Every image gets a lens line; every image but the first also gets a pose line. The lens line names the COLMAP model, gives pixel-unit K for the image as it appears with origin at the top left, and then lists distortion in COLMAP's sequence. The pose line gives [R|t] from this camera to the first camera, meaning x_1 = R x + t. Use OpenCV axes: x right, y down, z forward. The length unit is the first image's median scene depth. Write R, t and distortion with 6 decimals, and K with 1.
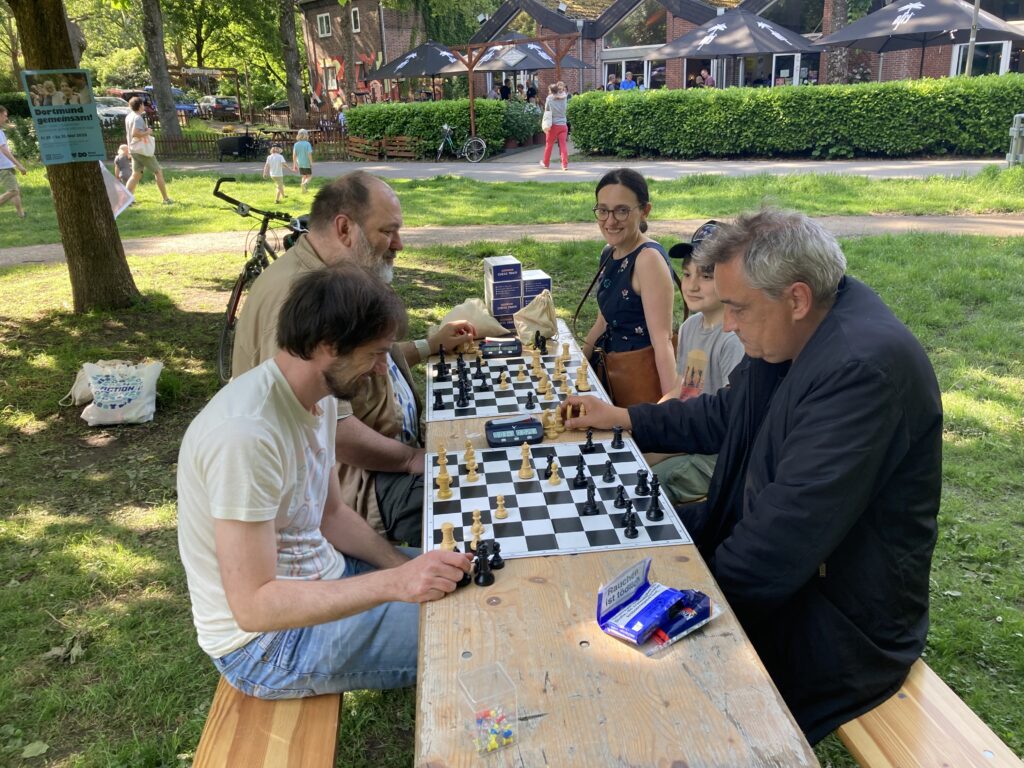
lens RADIAL K [[823.2, 0, 519.0], [0, 823.2, 388.2], [0, 0, 1]] dist [0.006599, -0.004382]
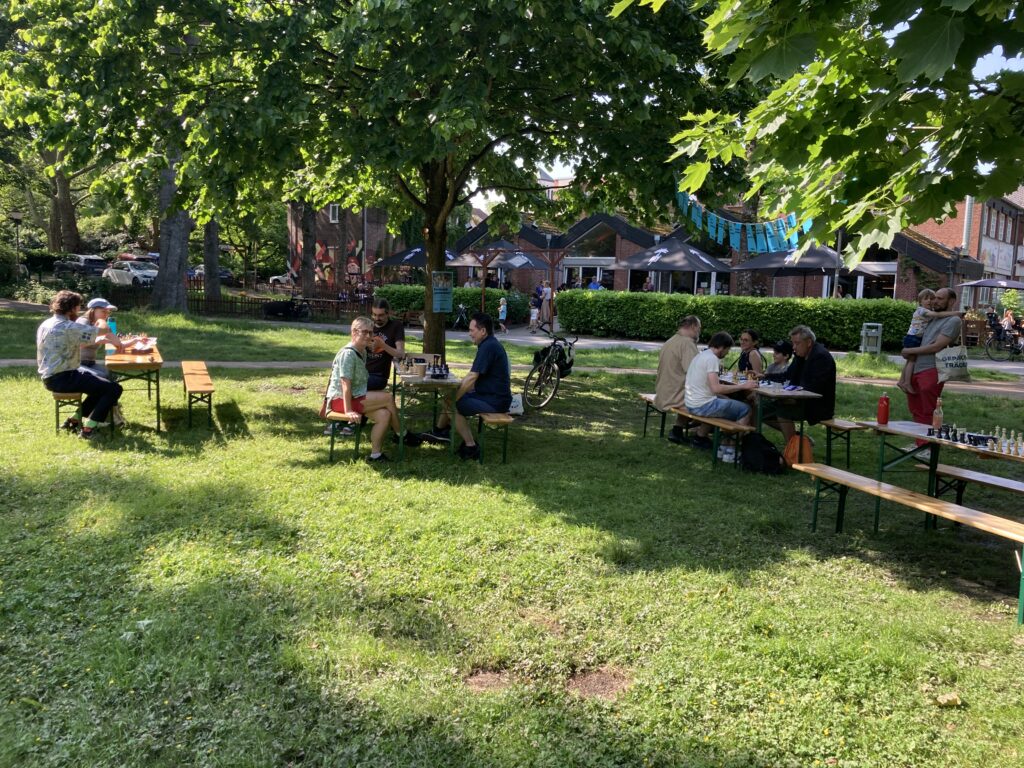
lens RADIAL K [[823.2, 0, 509.7], [0, 823.2, 380.7], [0, 0, 1]] dist [0.006599, -0.004382]
pose [[0.992761, 0.059416, 0.104378, -0.145141], [-0.034796, 0.974076, -0.223531, 0.094091], [-0.114953, 0.218281, 0.969092, -0.267284]]
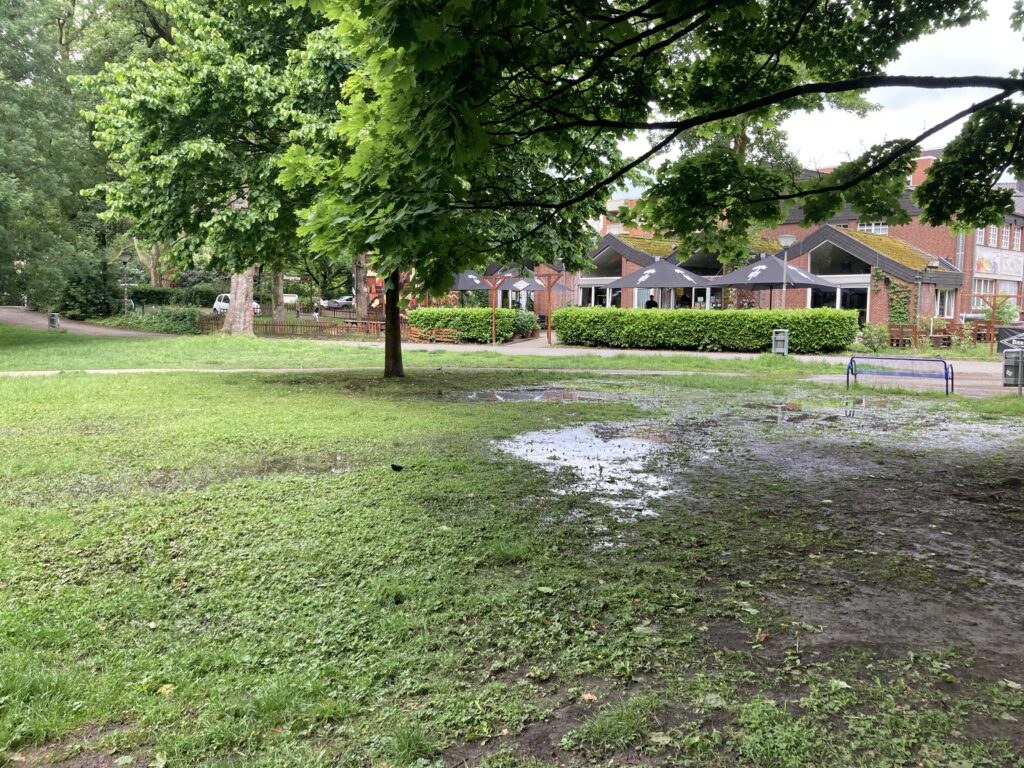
lens RADIAL K [[823.2, 0, 474.3], [0, 823.2, 383.8], [0, 0, 1]] dist [0.006599, -0.004382]
pose [[0.998325, 0.045280, -0.036026, -0.031223], [-0.052521, 0.970390, -0.235764, 0.167632], [0.024284, 0.237261, 0.971142, -0.509623]]
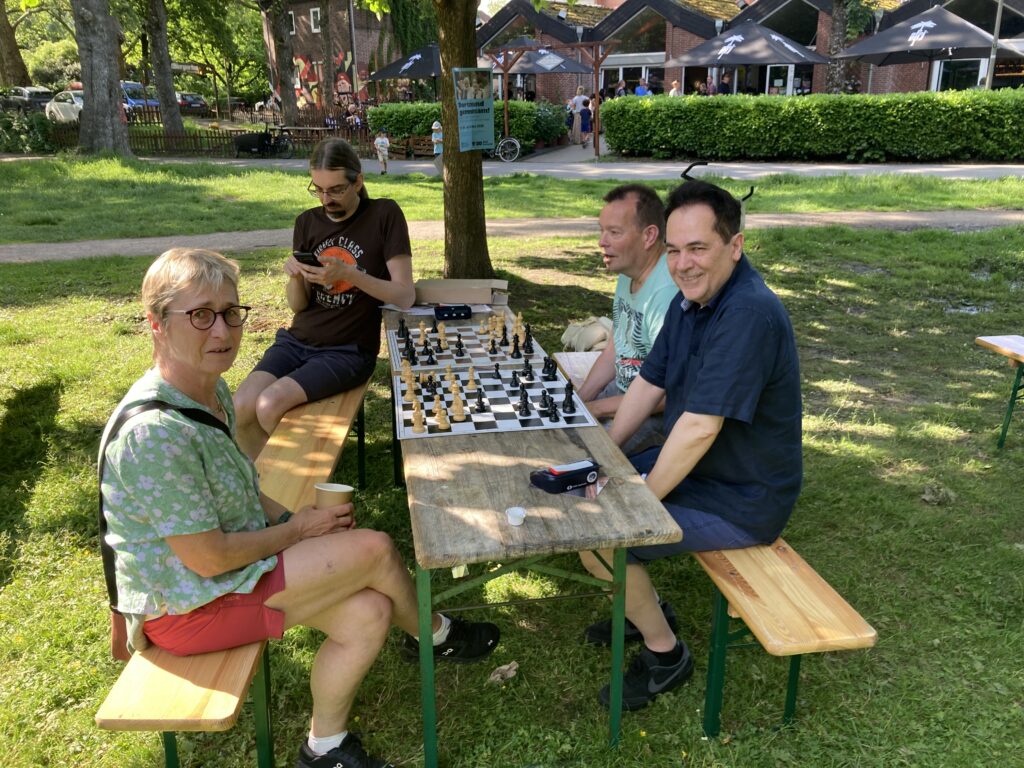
lens RADIAL K [[823.2, 0, 510.1], [0, 823.2, 384.8], [0, 0, 1]] dist [0.006599, -0.004382]
pose [[0.995696, -0.011158, 0.092006, -0.151340], [0.011842, 0.999906, -0.006886, 0.013886], [-0.091920, 0.007946, 0.995735, -0.030590]]
